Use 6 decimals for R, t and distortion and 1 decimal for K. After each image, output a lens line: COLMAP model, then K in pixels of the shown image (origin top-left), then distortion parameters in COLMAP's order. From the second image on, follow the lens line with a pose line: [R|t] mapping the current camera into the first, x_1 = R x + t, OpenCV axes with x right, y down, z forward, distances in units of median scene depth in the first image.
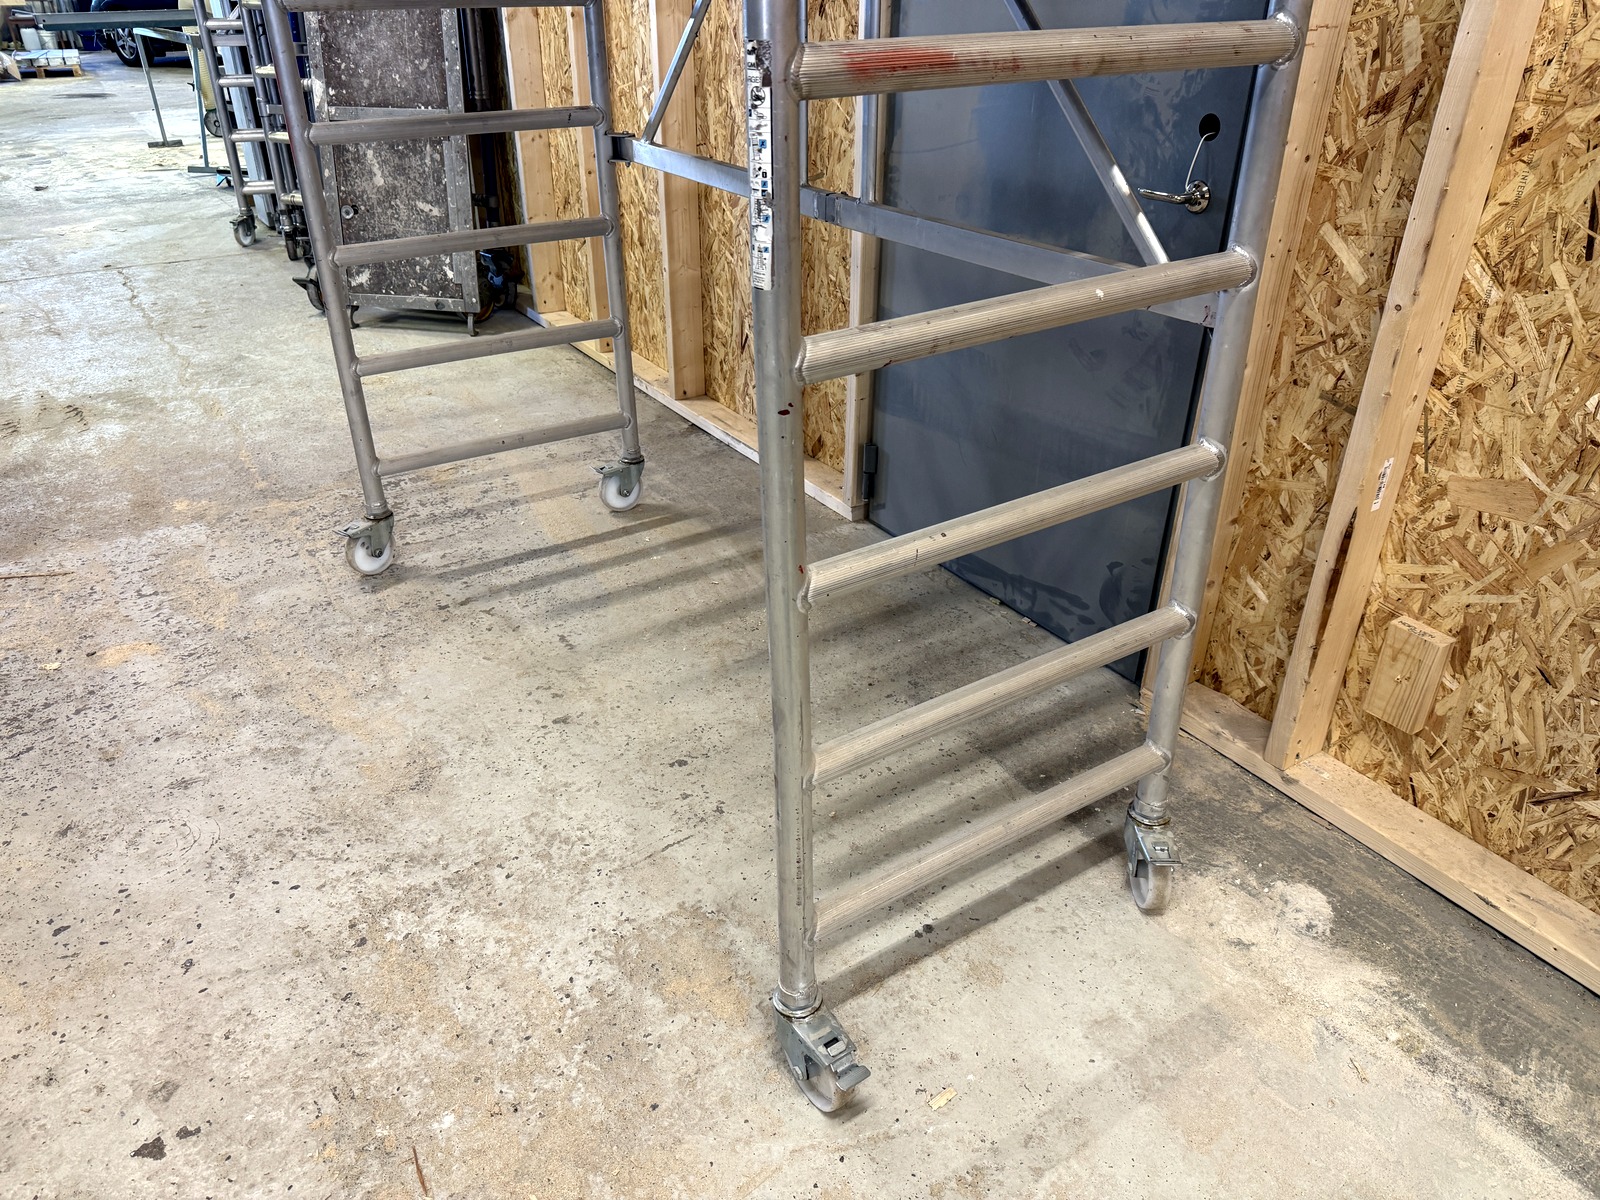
lens RADIAL K [[1137.4, 0, 793.4], [0, 1137.4, 605.5], [0, 0, 1]] dist [0.007386, -0.010674]
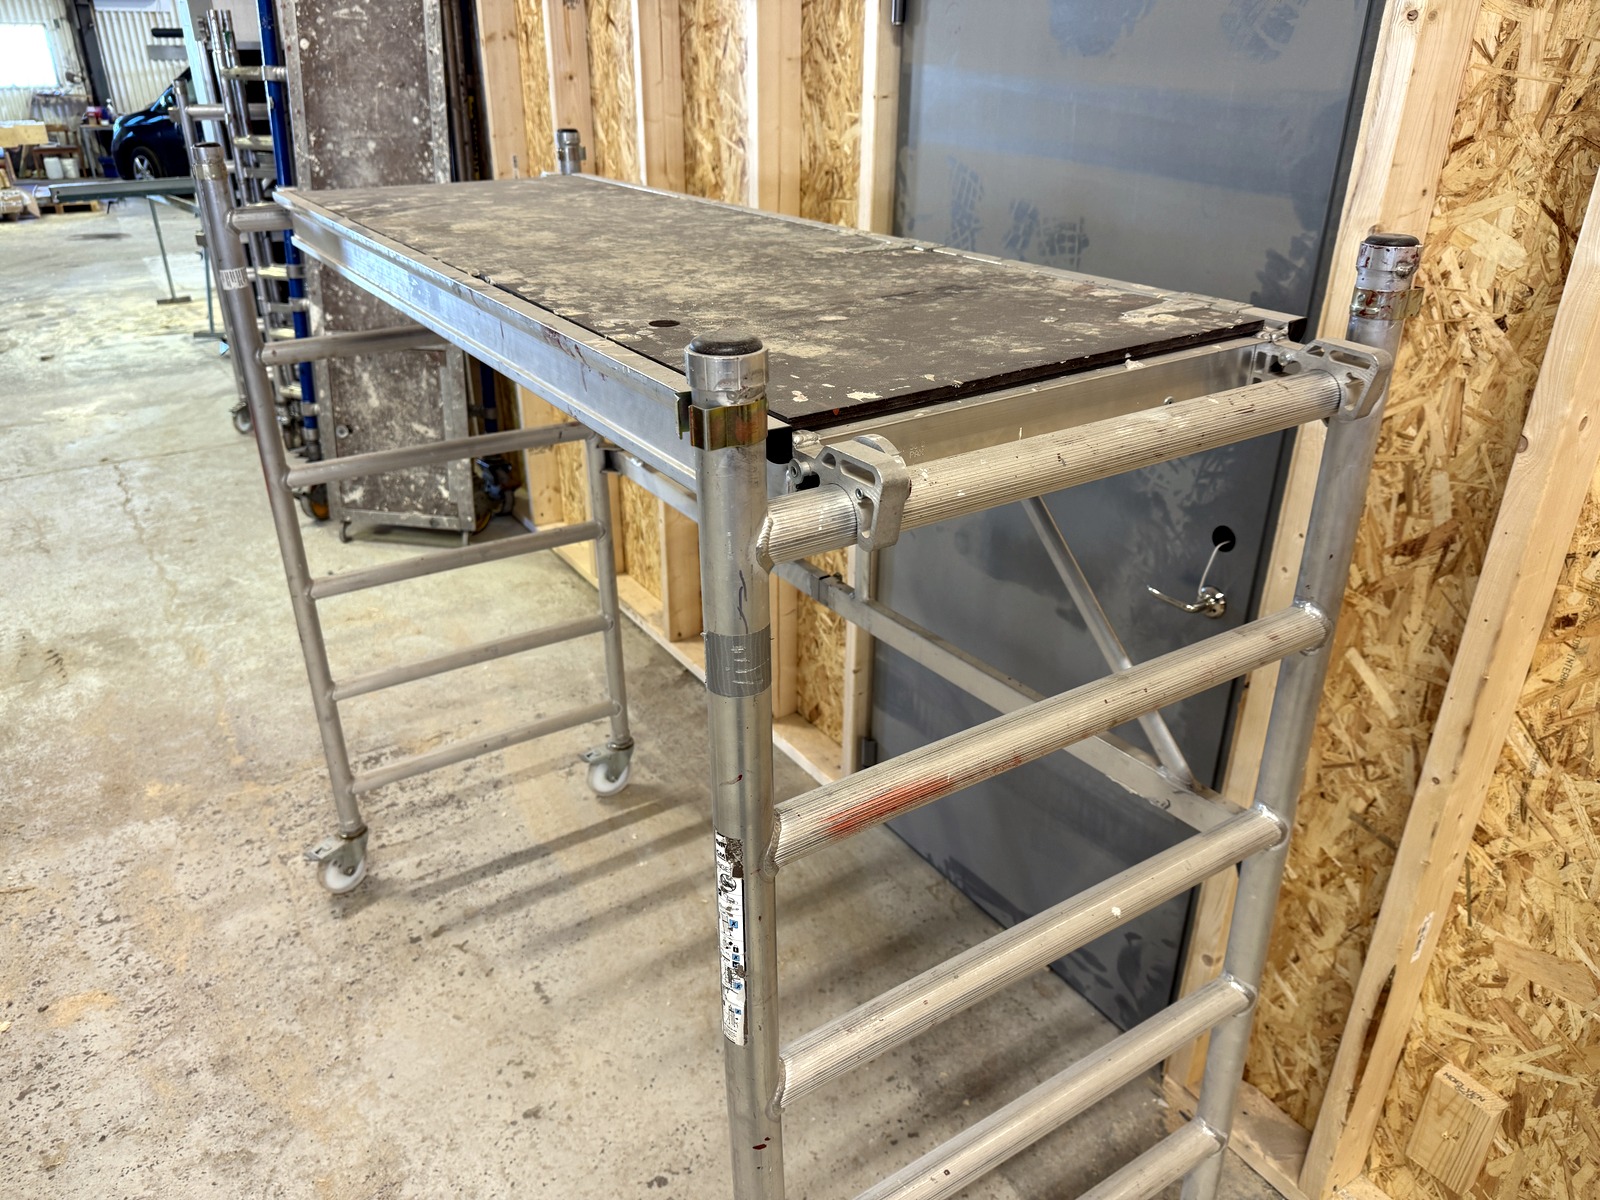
lens RADIAL K [[1141.5, 0, 787.7], [0, 1141.5, 607.3], [0, 0, 1]] dist [0.003994, -0.012679]
pose [[0.999960, 0.000227, -0.008943, 0.011686], [-0.000826, 0.997751, -0.067026, -0.302153], [0.008908, 0.067031, 0.997711, 0.055244]]
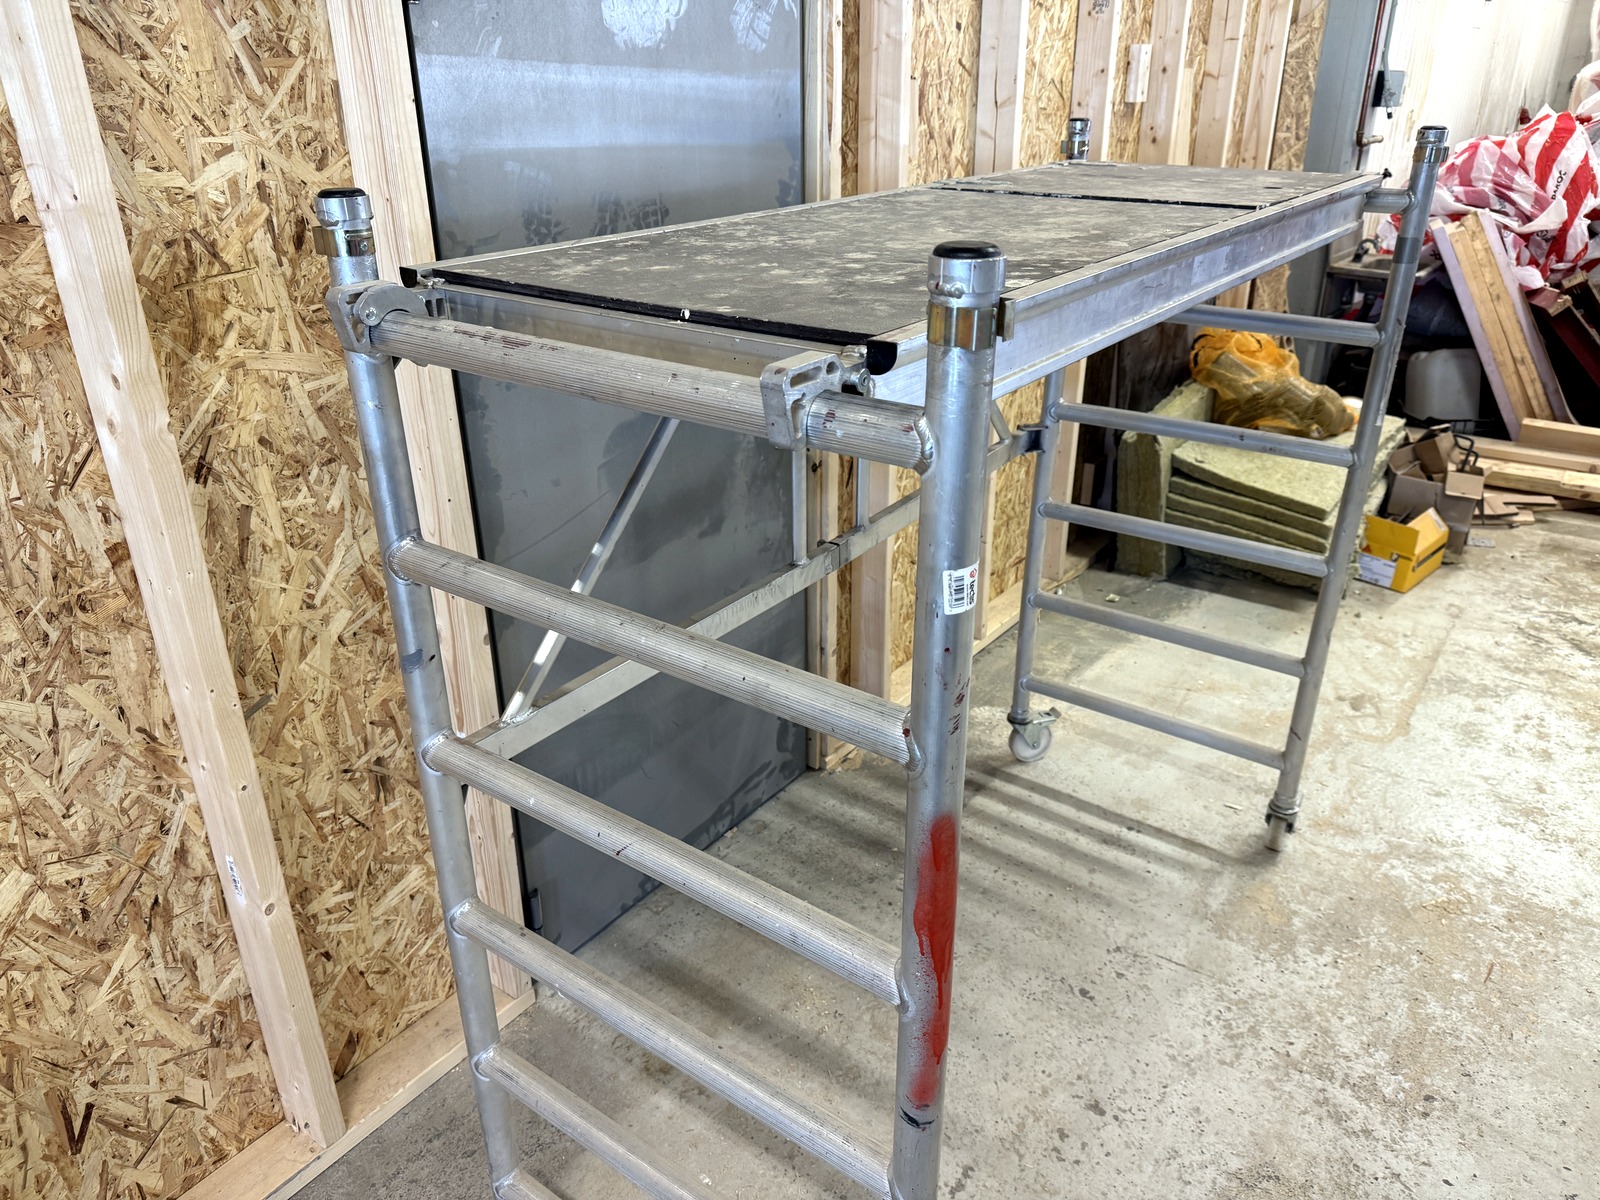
lens RADIAL K [[1155.1, 0, 801.5], [0, 1155.1, 596.6], [0, 0, 1]] dist [0.007031, -0.017115]
pose [[-0.357694, -0.389392, 0.848781, -0.914504], [0.471135, 0.709512, 0.524047, -0.959514], [-0.806280, 0.587338, -0.070332, 1.239917]]
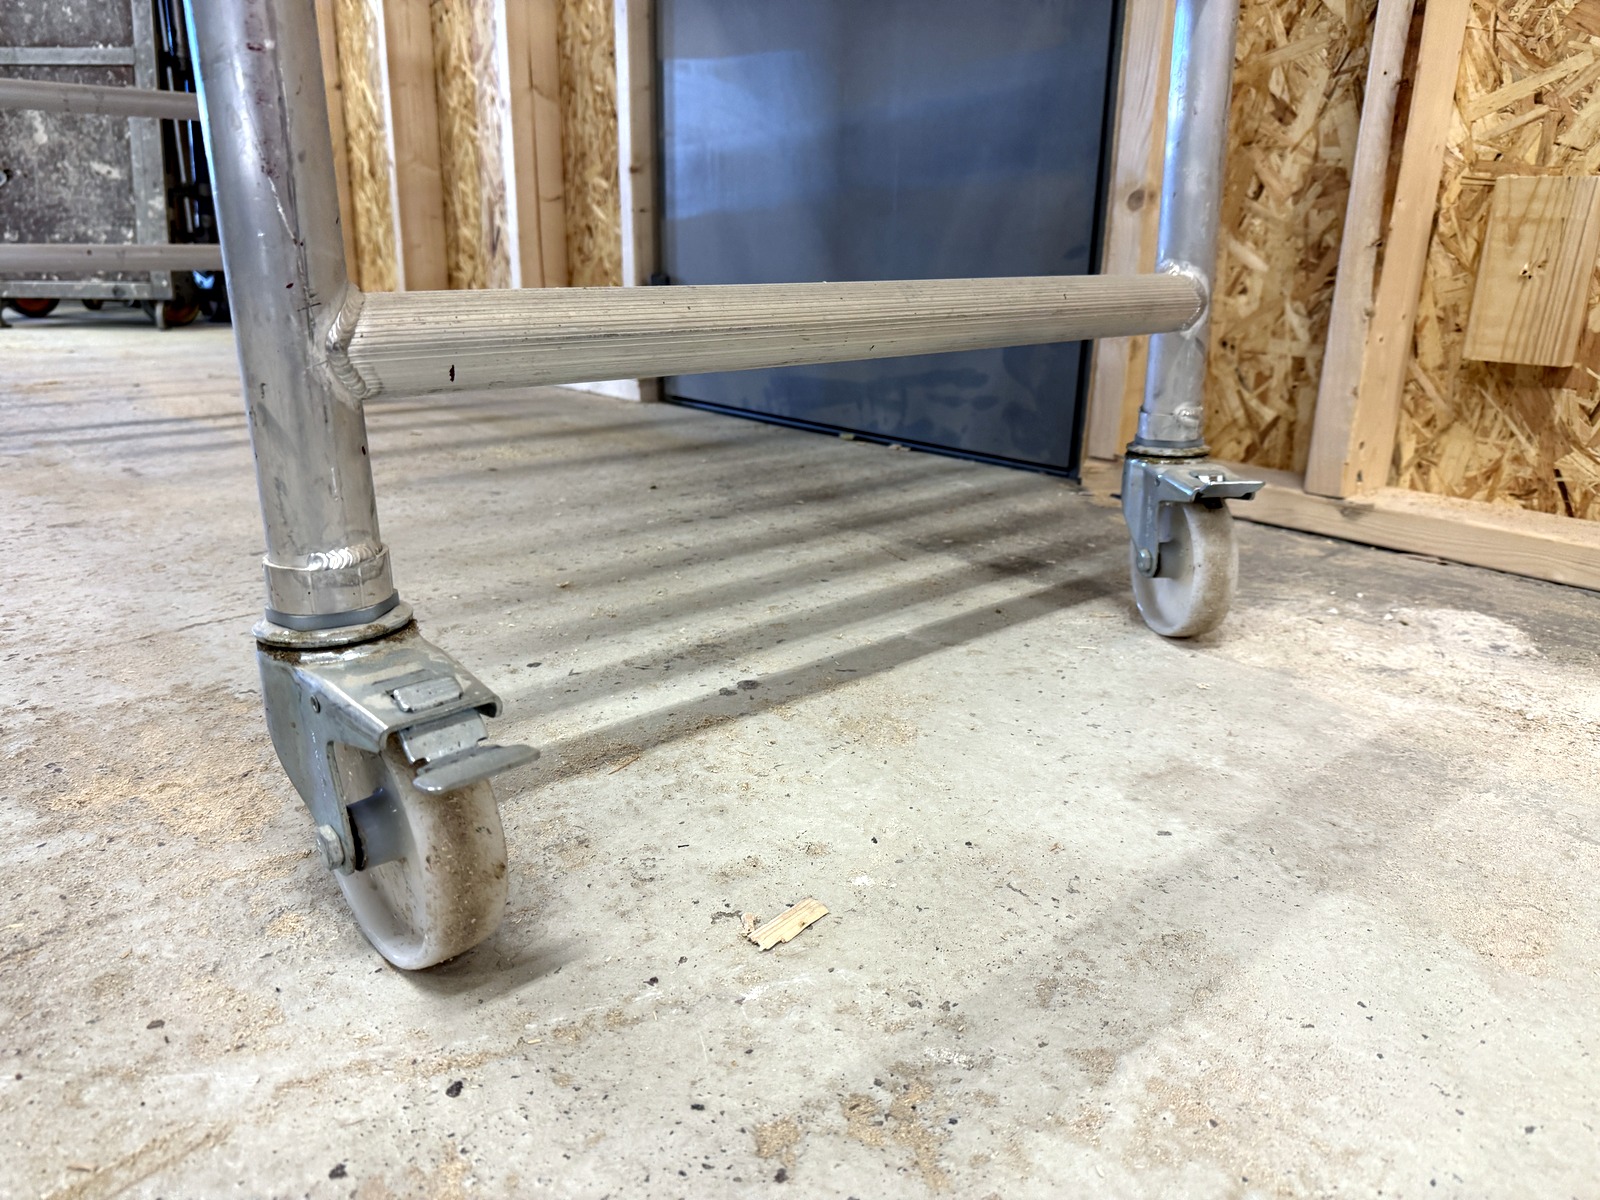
lens RADIAL K [[1154.7, 0, 806.0], [0, 1154.7, 604.6], [0, 0, 1]] dist [-0.004008, -0.005072]
pose [[0.988155, -0.034912, 0.149437, 0.071666], [0.065603, 0.976417, -0.205686, 0.335892], [-0.138732, 0.213053, 0.967141, 0.523928]]
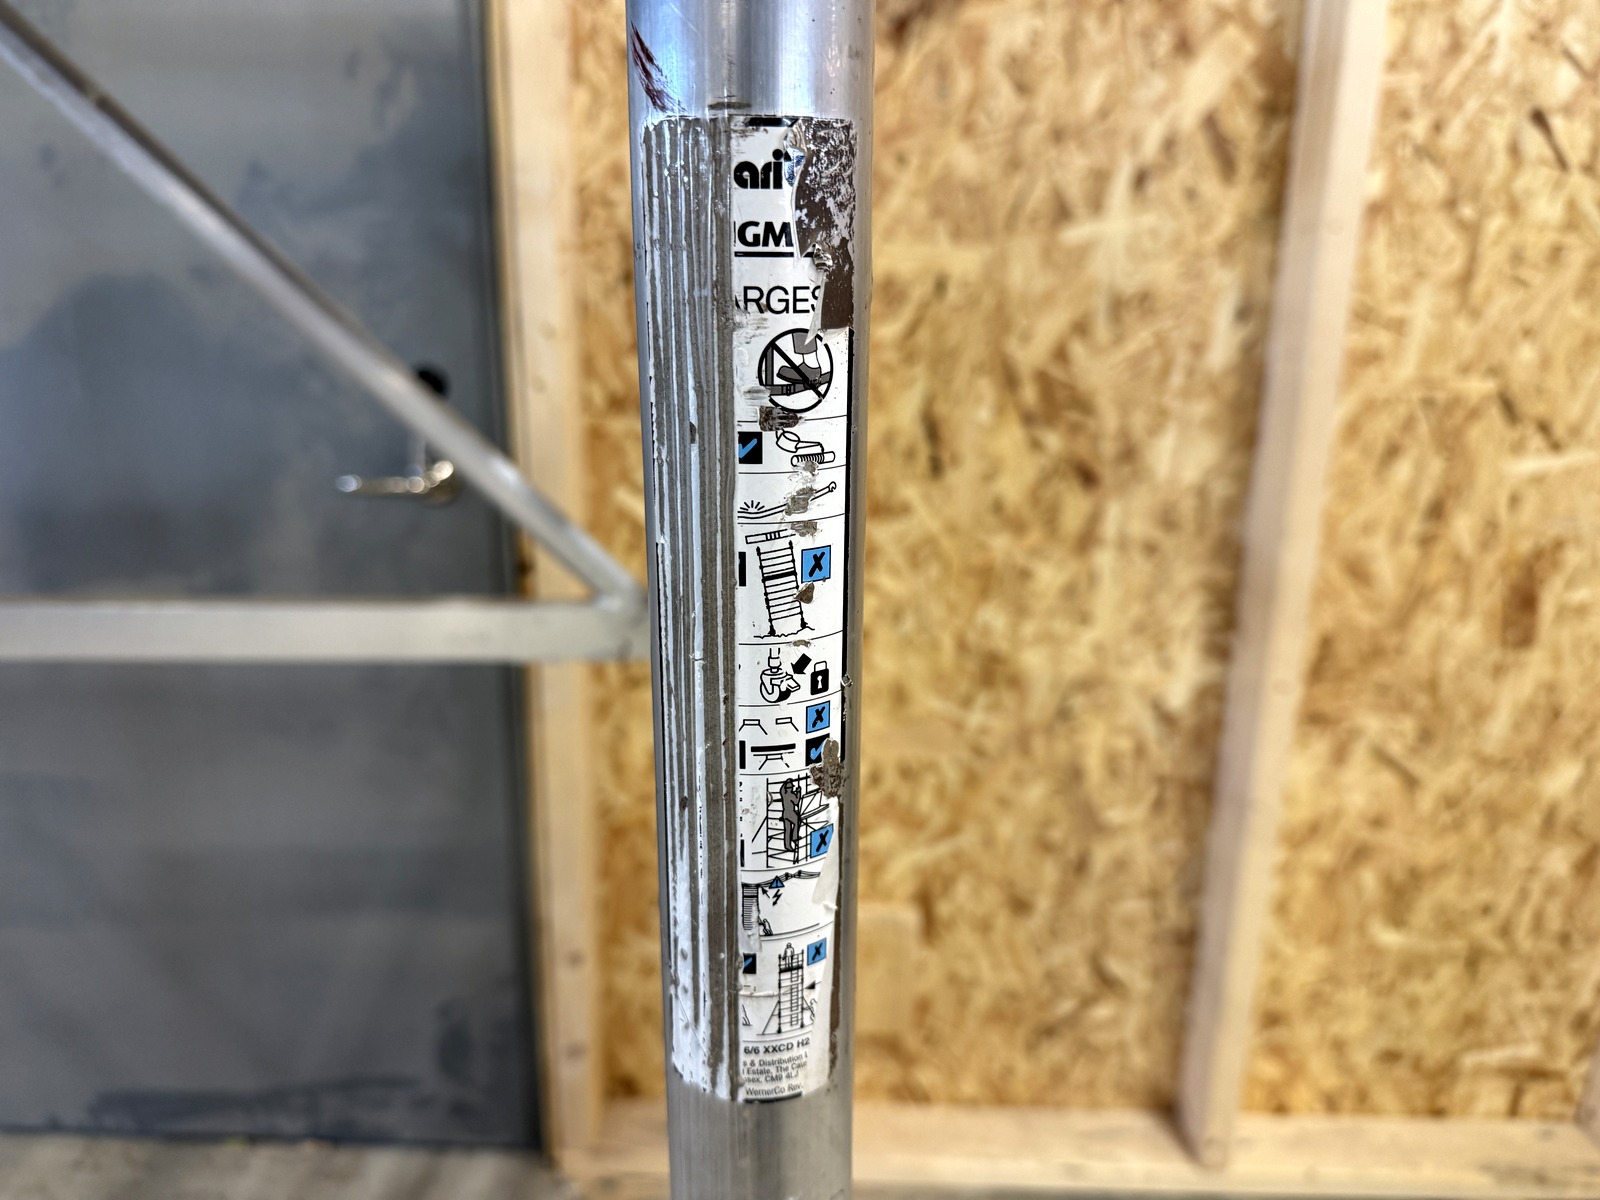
lens RADIAL K [[1190.1, 0, 796.5], [0, 1190.1, 607.5], [0, 0, 1]] dist [-0.028104, -0.003489]
pose [[0.566030, -0.242602, 0.787880, -0.112125], [0.401288, 0.915930, -0.006264, -0.203730], [-0.720124, 0.319712, 0.615797, 0.440255]]
